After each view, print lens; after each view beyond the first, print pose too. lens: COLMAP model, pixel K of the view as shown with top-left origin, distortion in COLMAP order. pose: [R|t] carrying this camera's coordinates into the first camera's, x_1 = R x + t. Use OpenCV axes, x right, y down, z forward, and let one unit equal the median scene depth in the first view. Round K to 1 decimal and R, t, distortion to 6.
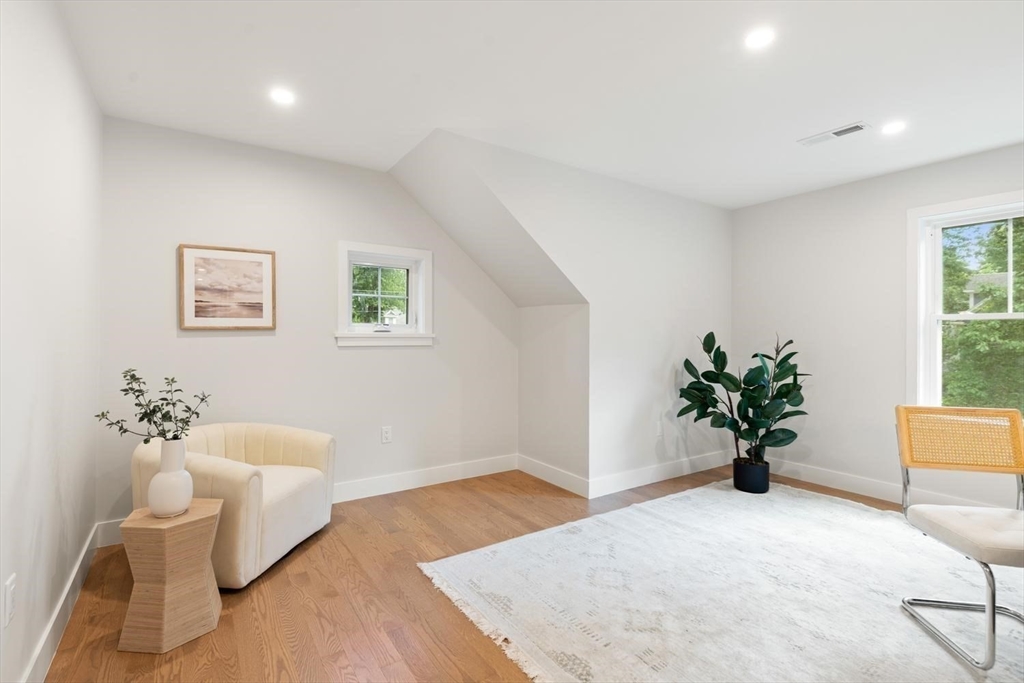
lens RADIAL K [[465.2, 0, 508.4], [0, 465.2, 337.2], [0, 0, 1]] dist [0.009530, -0.001865]
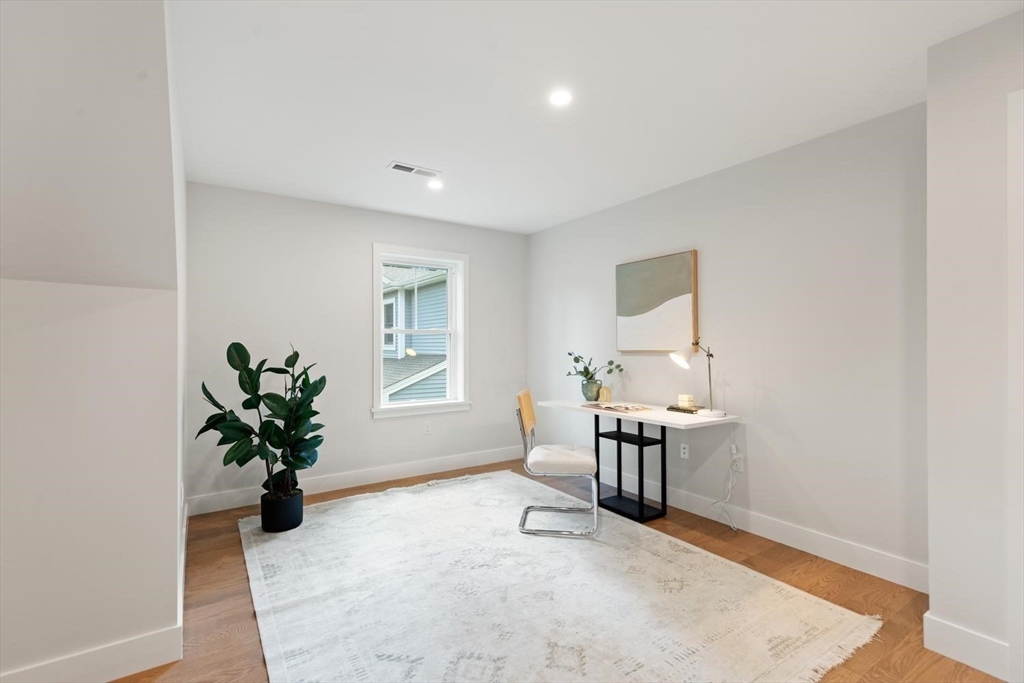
lens RADIAL K [[465.2, 0, 508.6], [0, 465.2, 344.7], [0, 0, 1]] dist [0.009530, -0.001865]
pose [[-0.002086, -0.008944, 0.999958, -0.370032], [-0.000044, 0.999960, 0.008943, -0.015303], [-0.999998, -0.000025, -0.002086, 0.648344]]
